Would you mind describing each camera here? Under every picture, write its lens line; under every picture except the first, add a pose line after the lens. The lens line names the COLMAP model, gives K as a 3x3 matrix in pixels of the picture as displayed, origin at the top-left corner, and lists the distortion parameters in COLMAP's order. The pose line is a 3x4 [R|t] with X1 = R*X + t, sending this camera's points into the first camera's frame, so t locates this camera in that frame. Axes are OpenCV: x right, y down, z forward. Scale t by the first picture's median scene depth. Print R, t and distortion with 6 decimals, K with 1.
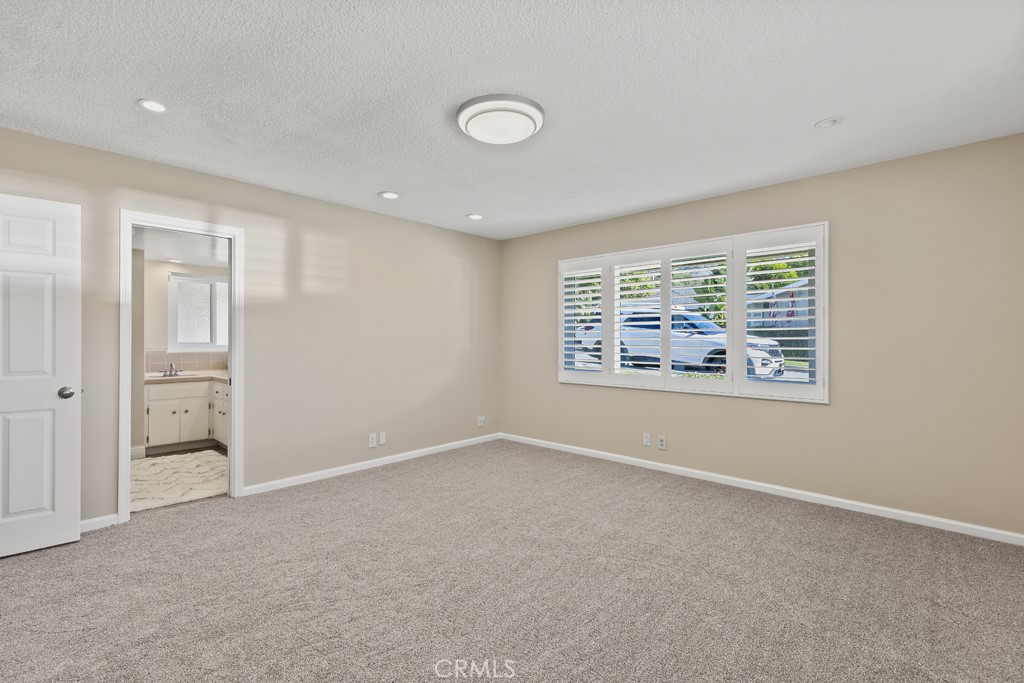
lens RADIAL K [[461.4, 0, 512.0], [0, 461.4, 341.5], [0, 0, 1]] dist [0.005545, 0.000328]
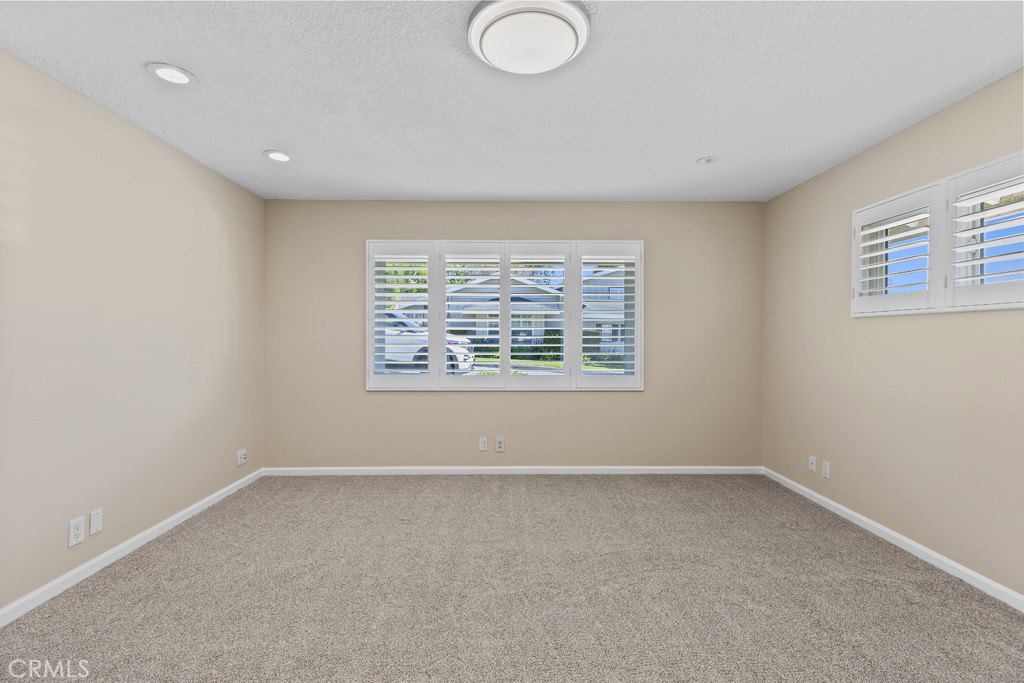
lens RADIAL K [[457.5, 0, 514.9], [0, 457.5, 338.7], [0, 0, 1]] dist [0.004081, -0.000054]
pose [[0.720998, -0.001080, 0.692936, -0.321787], [0.002416, 0.999997, -0.000954, -0.001207], [-0.692933, 0.002362, 0.720998, 0.297441]]
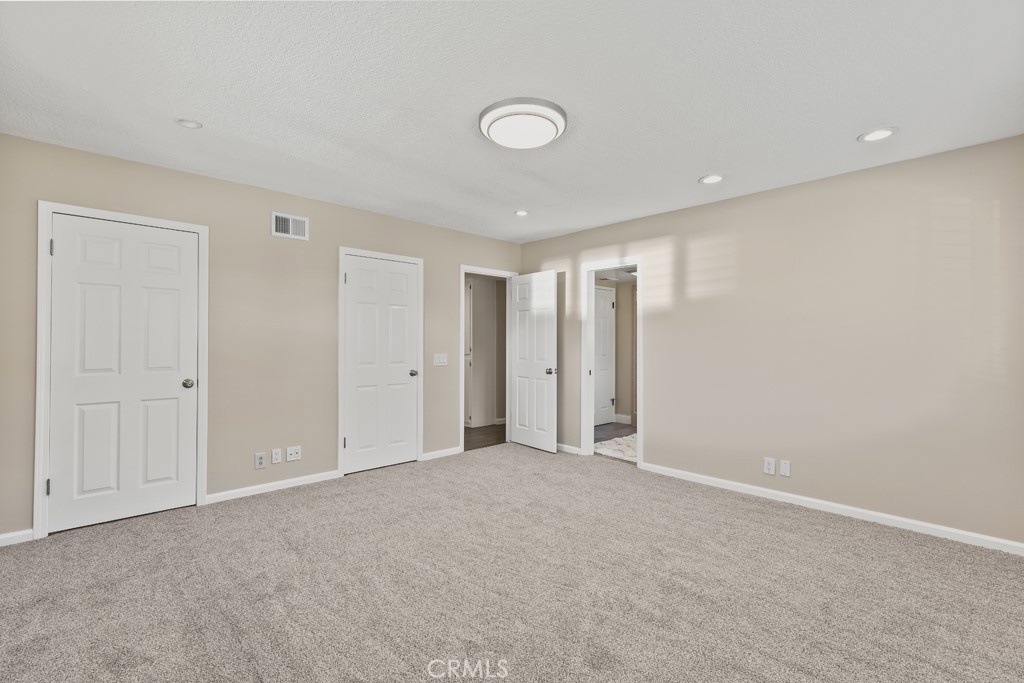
lens RADIAL K [[461.4, 0, 512.0], [0, 461.4, 341.5], [0, 0, 1]] dist [0.005545, 0.000328]
pose [[-0.063460, -0.004710, -0.997973, 0.585903], [-0.008512, 0.999955, -0.004178, -0.000940], [0.997948, 0.008230, -0.063497, 0.624107]]
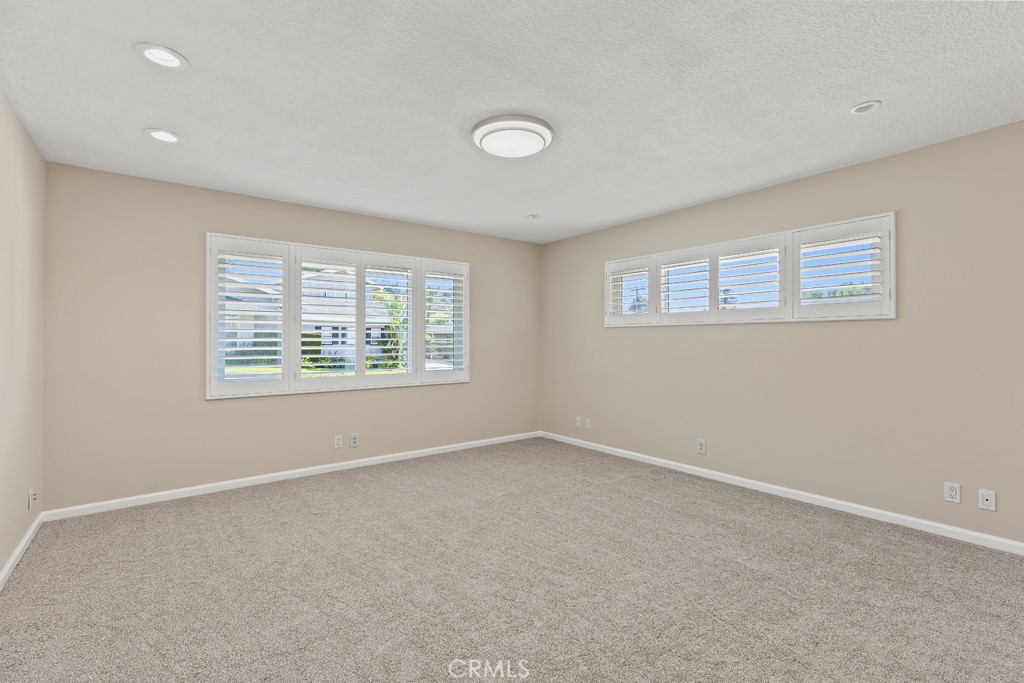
lens RADIAL K [[457.5, 0, 514.9], [0, 457.5, 338.7], [0, 0, 1]] dist [0.004081, -0.000054]
pose [[0.161245, 0.002190, 0.986912, -0.644724], [0.005931, 0.999977, -0.003188, -0.002543], [-0.986897, 0.006367, 0.161228, 0.492144]]
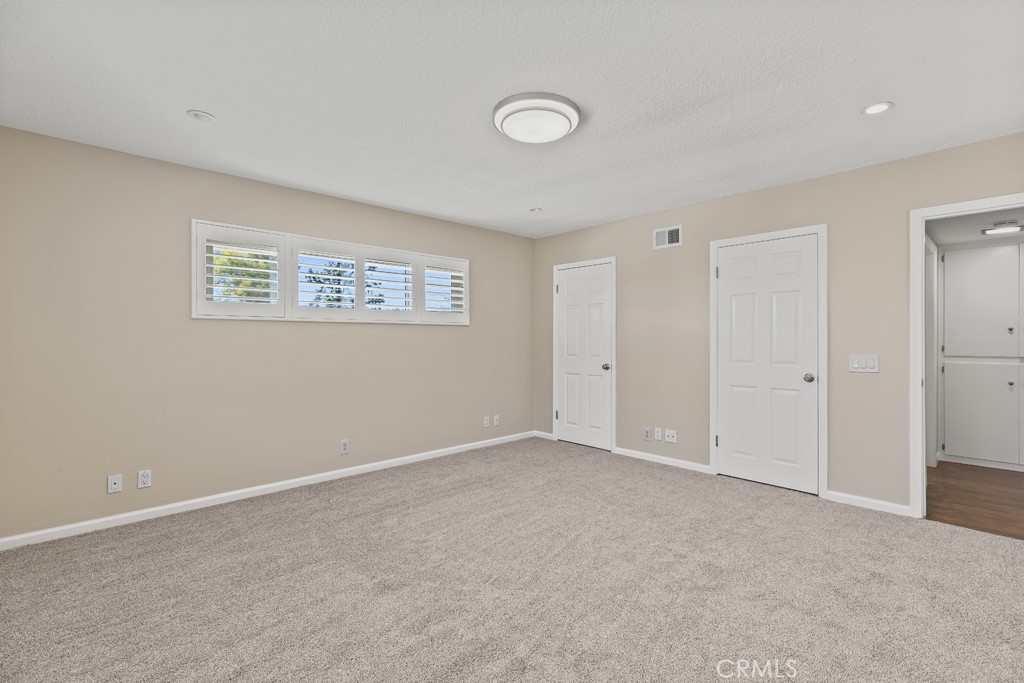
lens RADIAL K [[458.6, 0, 512.0], [0, 458.6, 341.5], [0, 0, 1]] dist [-0.000184, 0.000293]
pose [[-0.997263, -0.000342, 0.073933, -0.028843], [0.000436, 0.999945, 0.010507, -0.003718], [-0.073932, 0.010511, -0.997208, 1.199109]]
